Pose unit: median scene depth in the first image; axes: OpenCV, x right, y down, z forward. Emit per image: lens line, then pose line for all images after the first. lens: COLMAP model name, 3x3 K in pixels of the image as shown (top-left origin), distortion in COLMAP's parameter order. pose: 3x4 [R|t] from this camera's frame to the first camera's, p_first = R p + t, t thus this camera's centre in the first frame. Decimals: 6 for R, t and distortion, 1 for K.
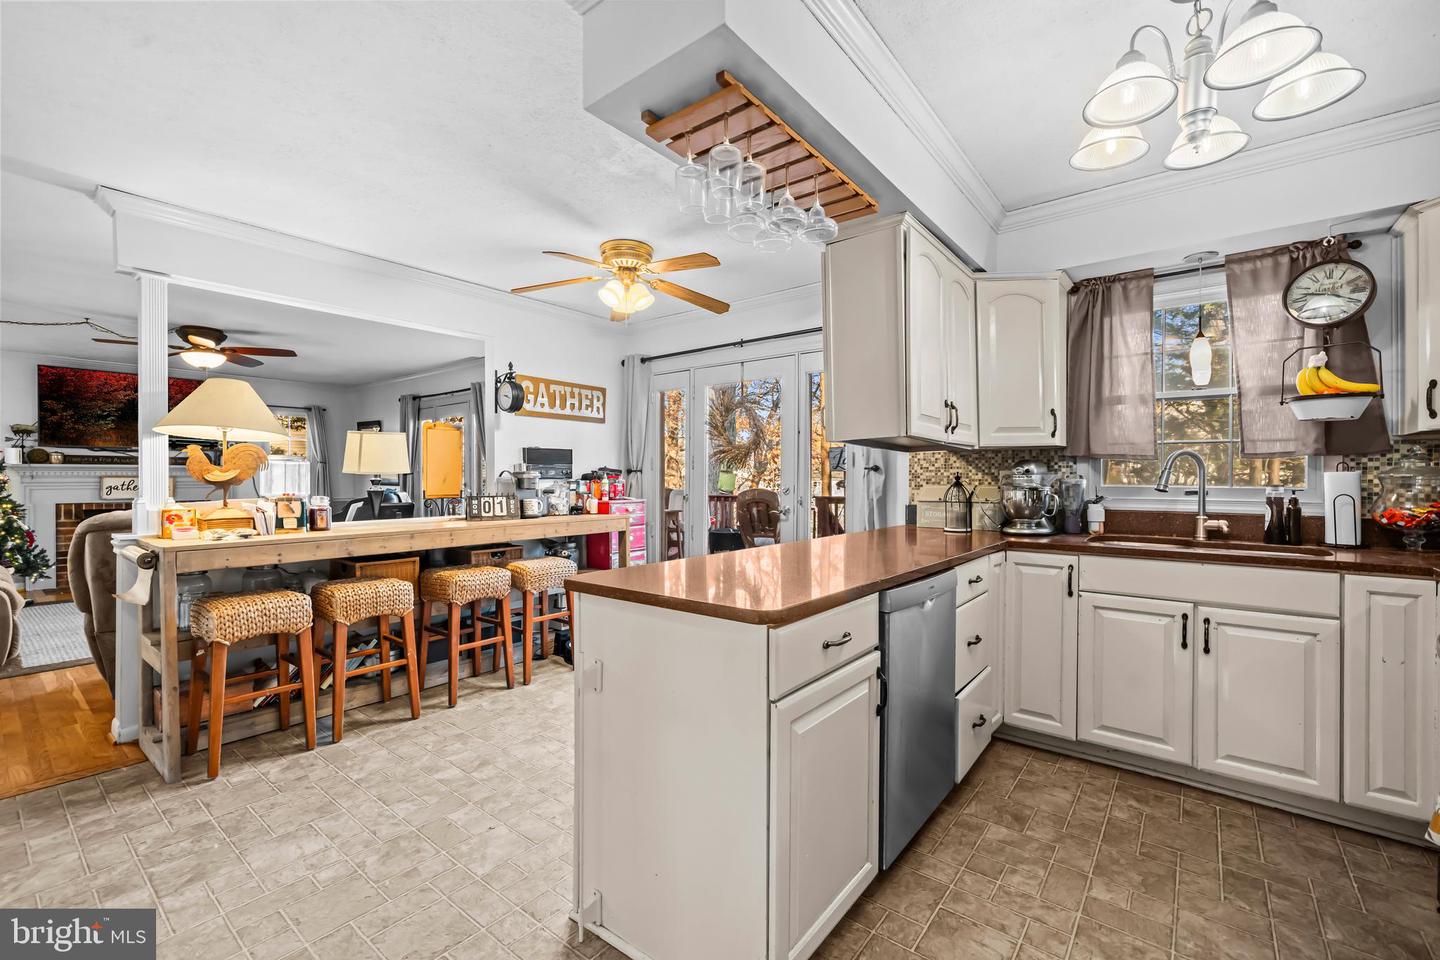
lens RADIAL K [[623.3, 0, 716.9], [0, 623.3, 479.7], [0, 0, 1]] dist [-0.000610, 0.001935]
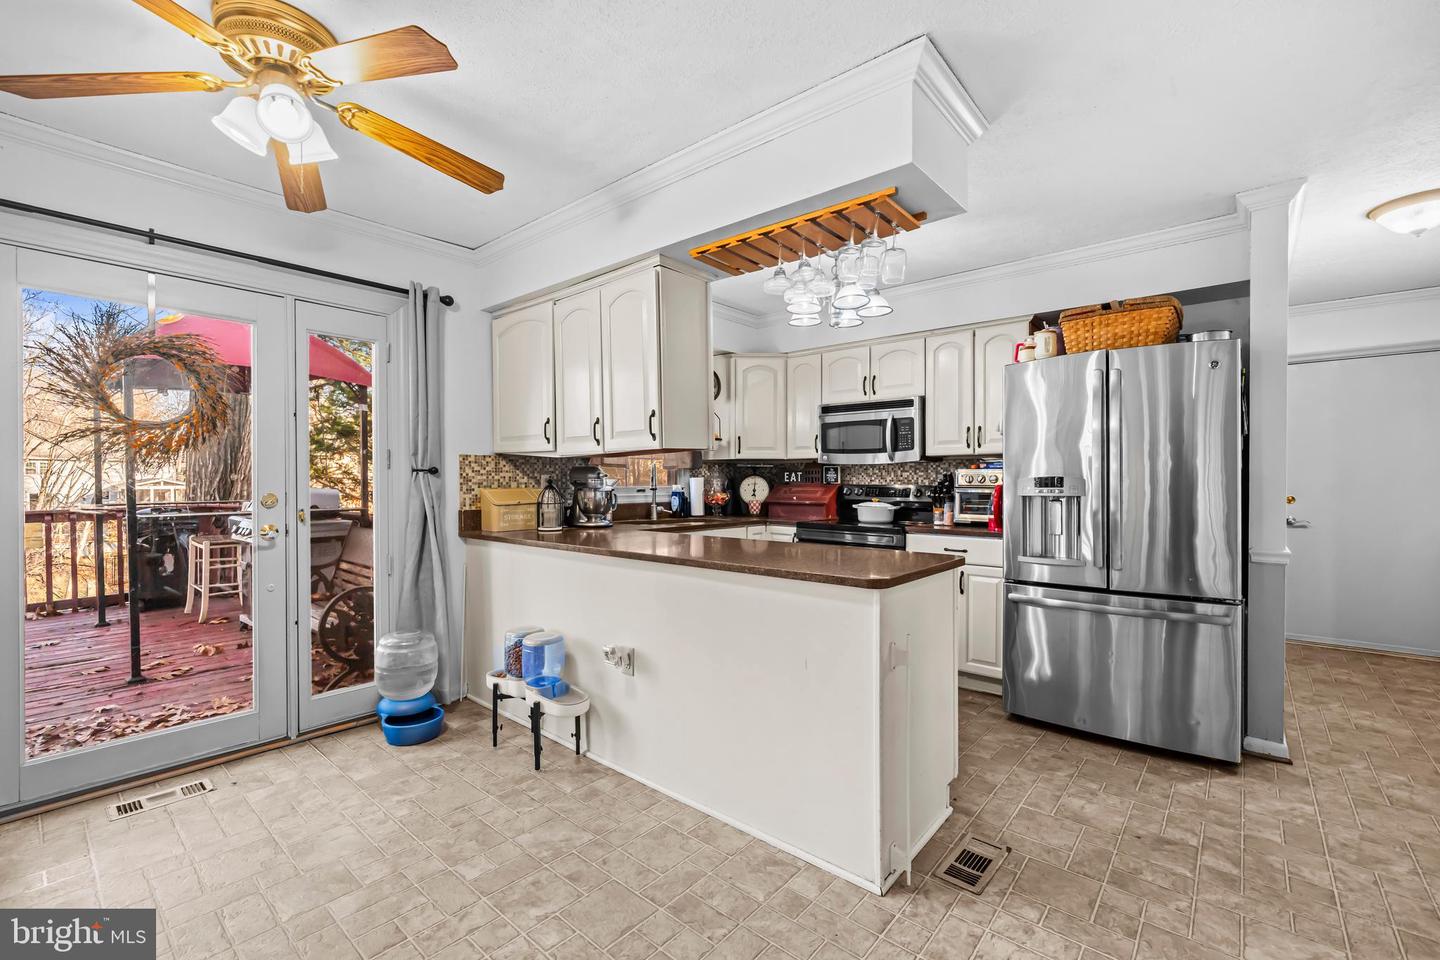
lens RADIAL K [[623.3, 0, 718.9], [0, 623.3, 486.6], [0, 0, 1]] dist [-0.000610, 0.001935]
pose [[0.043882, -0.010650, 0.998980, -0.871640], [0.003599, 0.999938, 0.010502, -0.004566], [-0.999030, 0.003134, 0.043917, 0.804491]]
